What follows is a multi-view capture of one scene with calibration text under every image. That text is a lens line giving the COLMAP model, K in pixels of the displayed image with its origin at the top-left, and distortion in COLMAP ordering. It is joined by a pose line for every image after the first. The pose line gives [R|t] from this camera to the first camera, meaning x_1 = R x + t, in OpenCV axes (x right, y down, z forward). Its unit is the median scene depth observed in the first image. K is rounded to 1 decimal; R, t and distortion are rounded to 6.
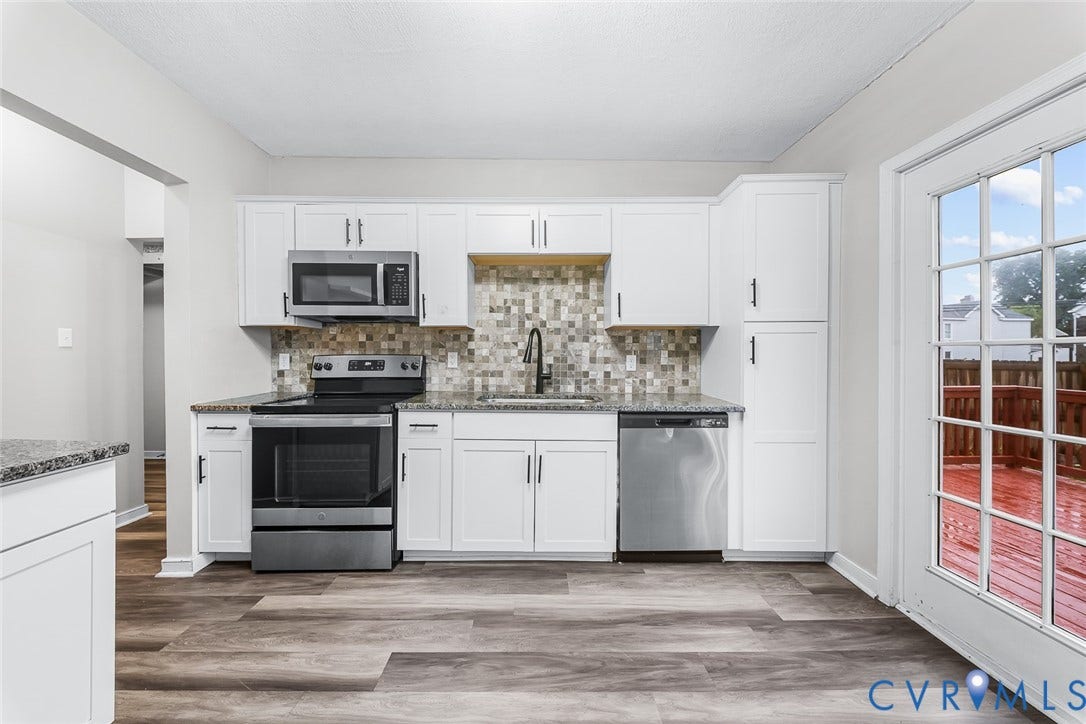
lens RADIAL K [[396.0, 0, 541.8], [0, 396.0, 357.3], [0, 0, 1]] dist [0.001928, -0.000212]
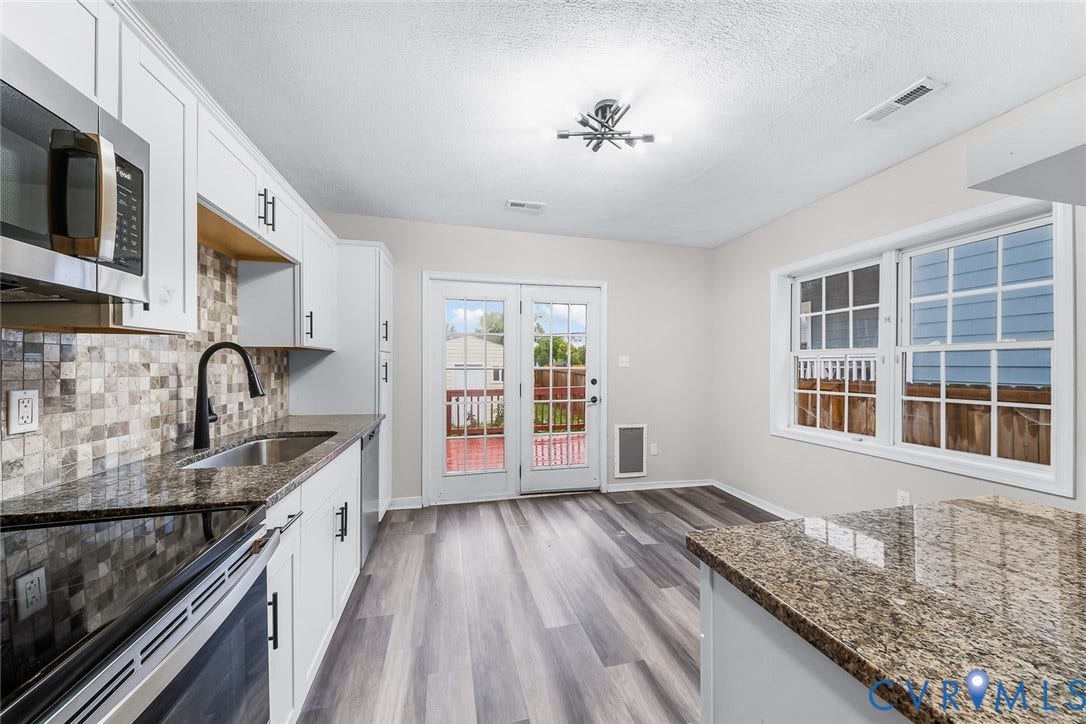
lens RADIAL K [[396.0, 0, 544.9], [0, 396.0, 367.8], [0, 0, 1]] dist [0.001928, -0.000212]
pose [[-0.273704, -0.011695, 0.961743, -0.719937], [-0.020107, 0.999777, 0.006435, -0.046465], [-0.961604, -0.017576, -0.273878, 0.634076]]
